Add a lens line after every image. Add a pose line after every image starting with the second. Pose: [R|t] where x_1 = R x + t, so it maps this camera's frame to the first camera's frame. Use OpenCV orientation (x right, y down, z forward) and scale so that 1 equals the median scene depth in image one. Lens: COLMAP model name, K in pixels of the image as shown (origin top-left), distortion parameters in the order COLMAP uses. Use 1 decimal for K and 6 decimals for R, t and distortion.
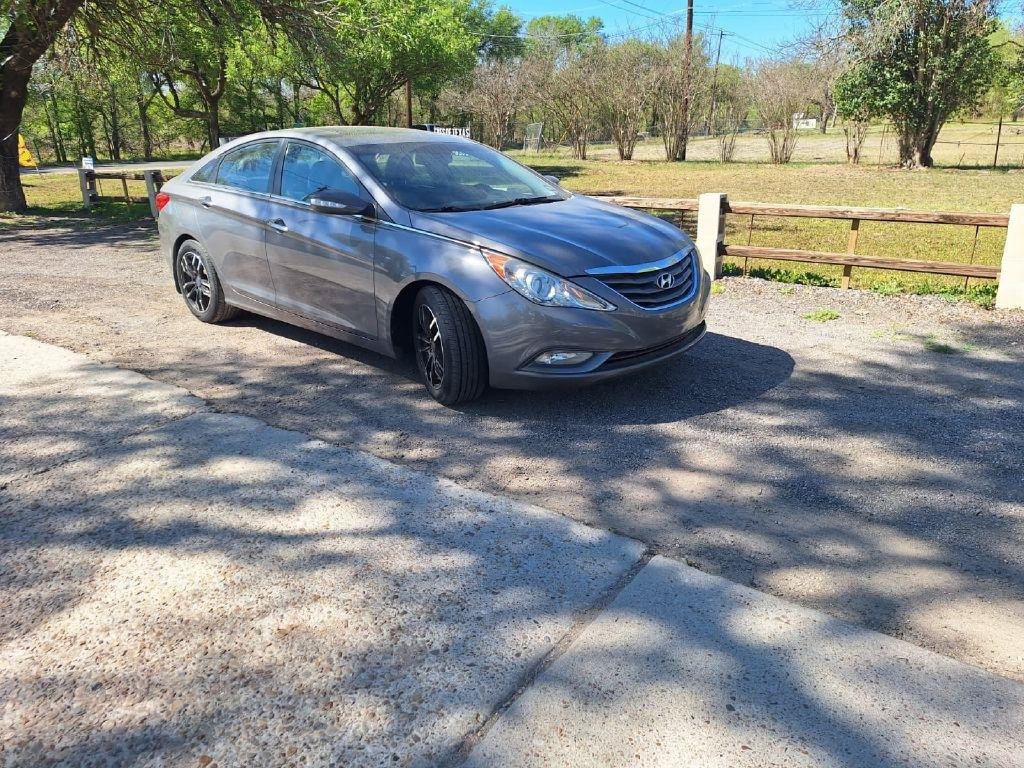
lens RADIAL K [[708.5, 0, 505.5], [0, 708.5, 377.5], [0, 0, 1]] dist [0.055344, -0.053395]
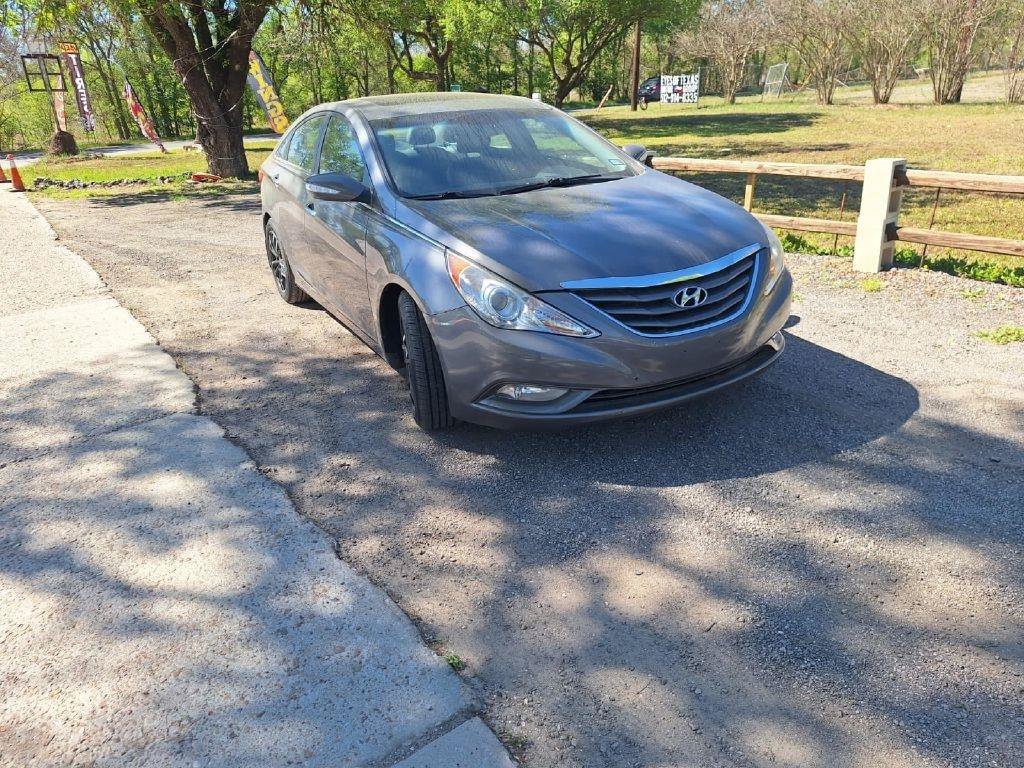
lens RADIAL K [[708.5, 0, 504.0], [0, 708.5, 391.1], [0, 0, 1]] dist [0.055344, -0.053395]
pose [[0.949030, 0.085906, -0.303251, 0.184467], [-0.062312, 0.994287, 0.086660, -0.060270], [0.308964, -0.063347, 0.948962, 0.146513]]
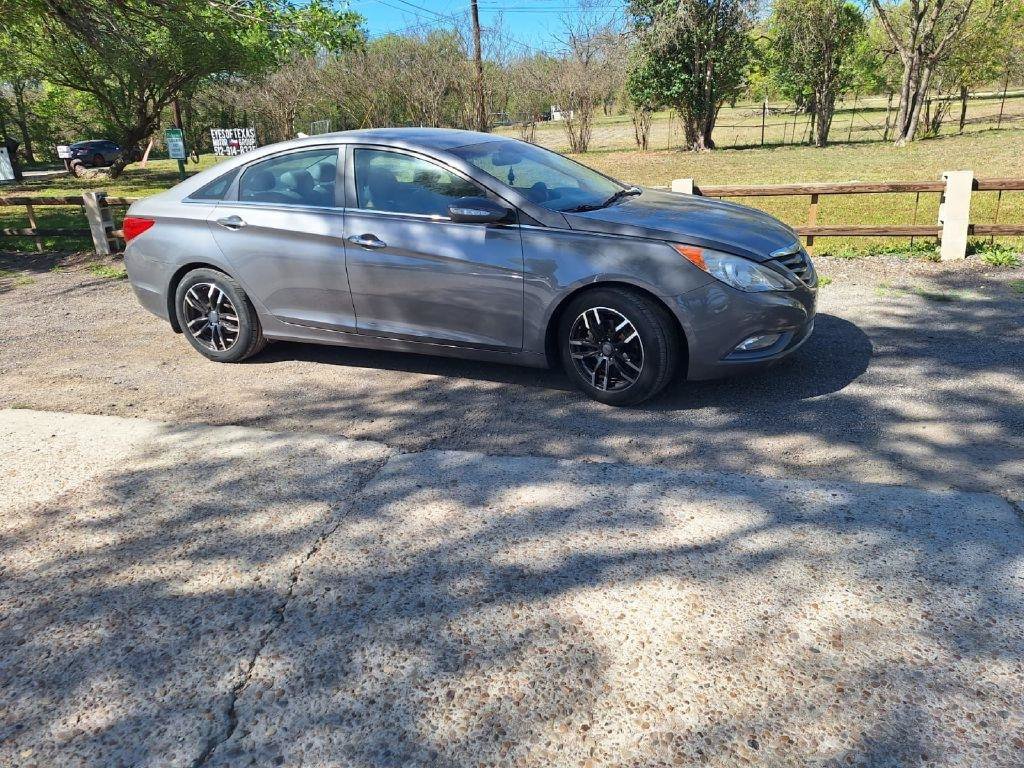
lens RADIAL K [[708.5, 0, 516.3], [0, 708.5, 389.7], [0, 0, 1]] dist [0.055344, -0.053395]
pose [[0.943305, -0.147235, 0.297487, -0.361086], [0.141106, 0.989099, 0.042100, -0.032009], [-0.300442, 0.002263, 0.953797, 0.070409]]
